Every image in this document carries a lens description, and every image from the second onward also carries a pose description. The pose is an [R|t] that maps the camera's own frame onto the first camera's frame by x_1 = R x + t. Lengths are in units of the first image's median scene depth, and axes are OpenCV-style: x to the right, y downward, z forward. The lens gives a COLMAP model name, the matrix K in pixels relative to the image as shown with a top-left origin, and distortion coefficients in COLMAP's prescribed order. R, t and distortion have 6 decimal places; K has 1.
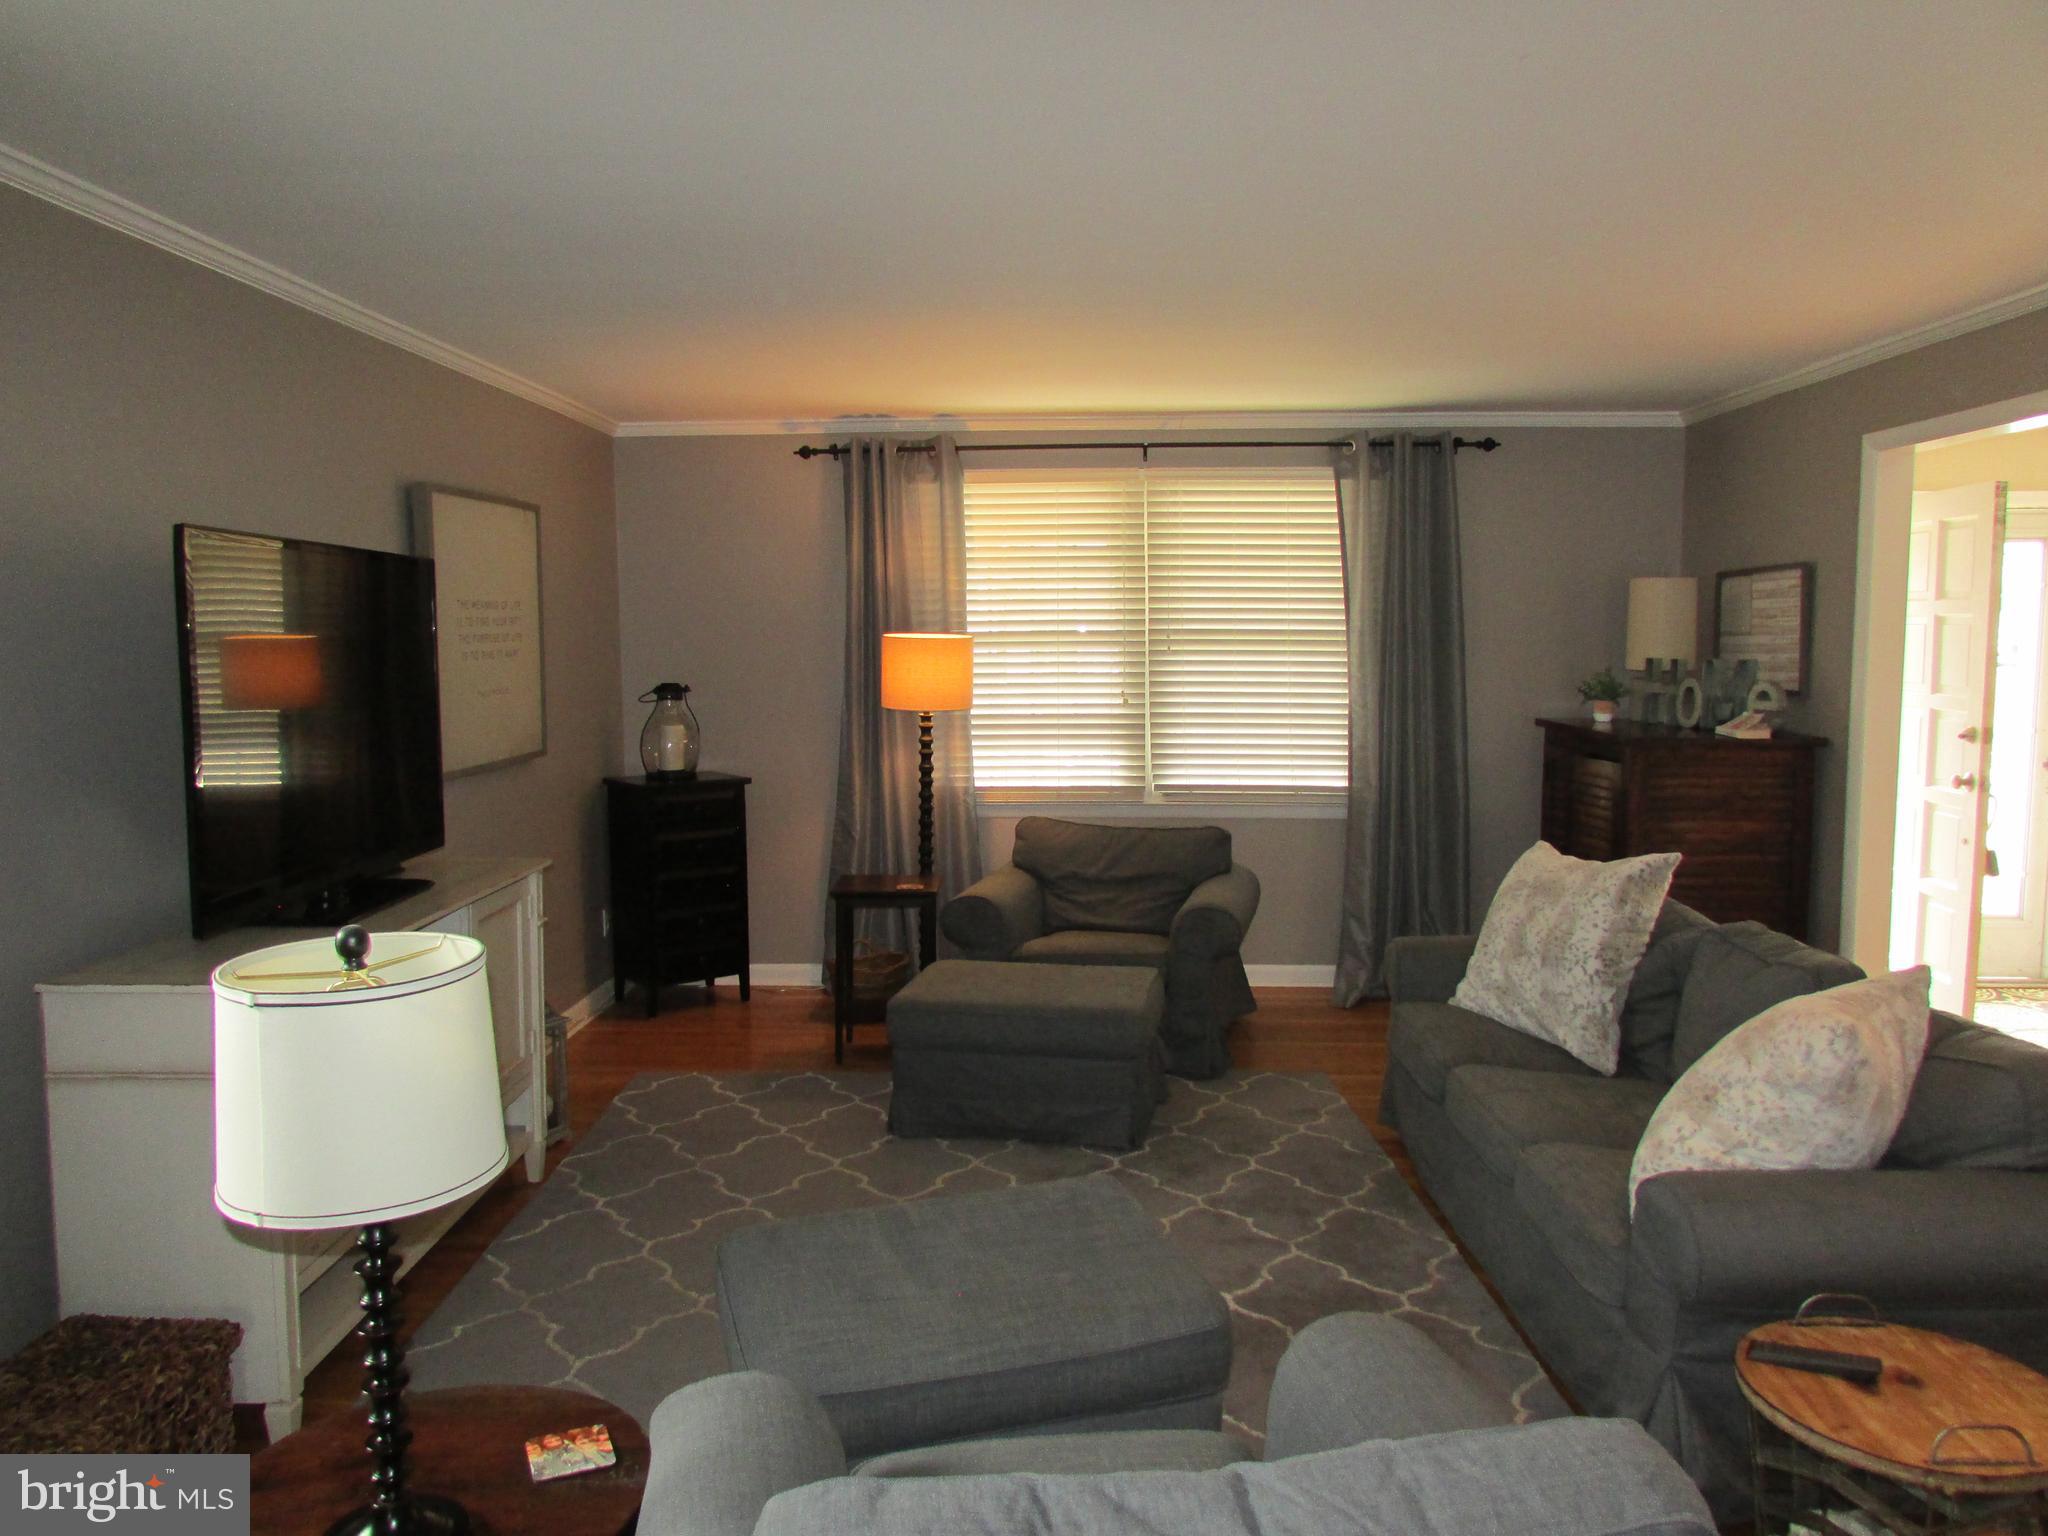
lens RADIAL K [[1467.8, 0, 1024.0], [0, 1467.8, 768.0], [0, 0, 1]] dist [-0.007984, -0.000447]
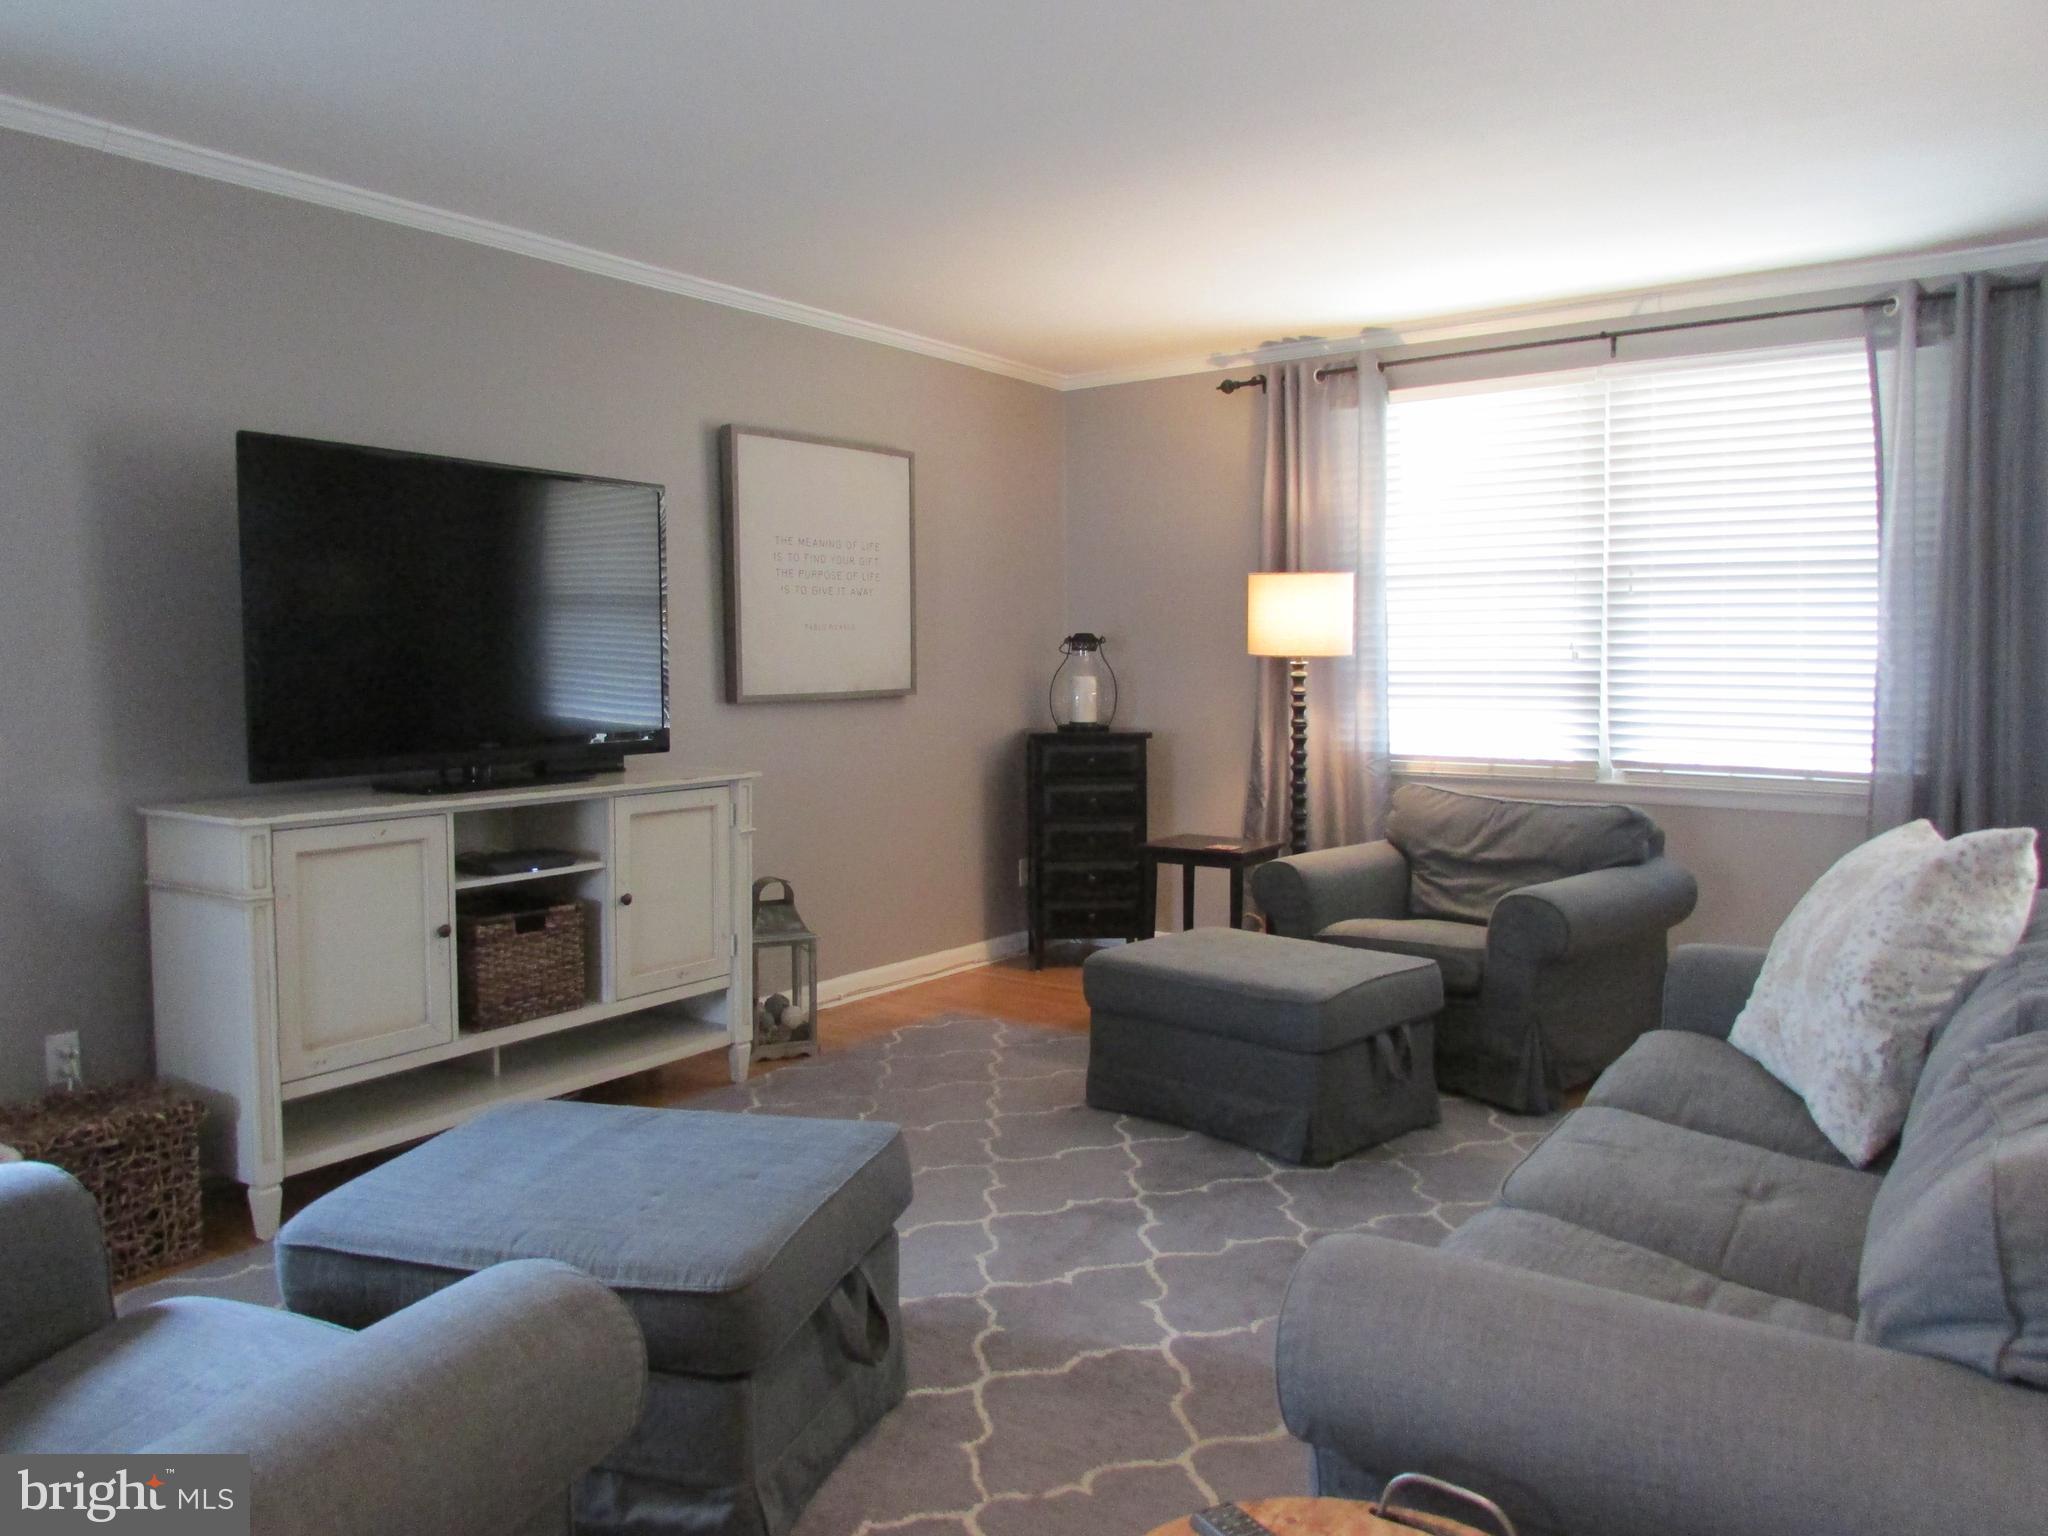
lens RADIAL K [[1470.7, 0, 1024.0], [0, 1470.7, 768.0], [0, 0, 1]] dist [-0.002481, -0.005566]
pose [[0.838394, 0.043840, -0.543299, 0.269543], [-0.051965, 0.998649, 0.000394, 0.033949], [0.542582, 0.027902, 0.839539, 0.158885]]
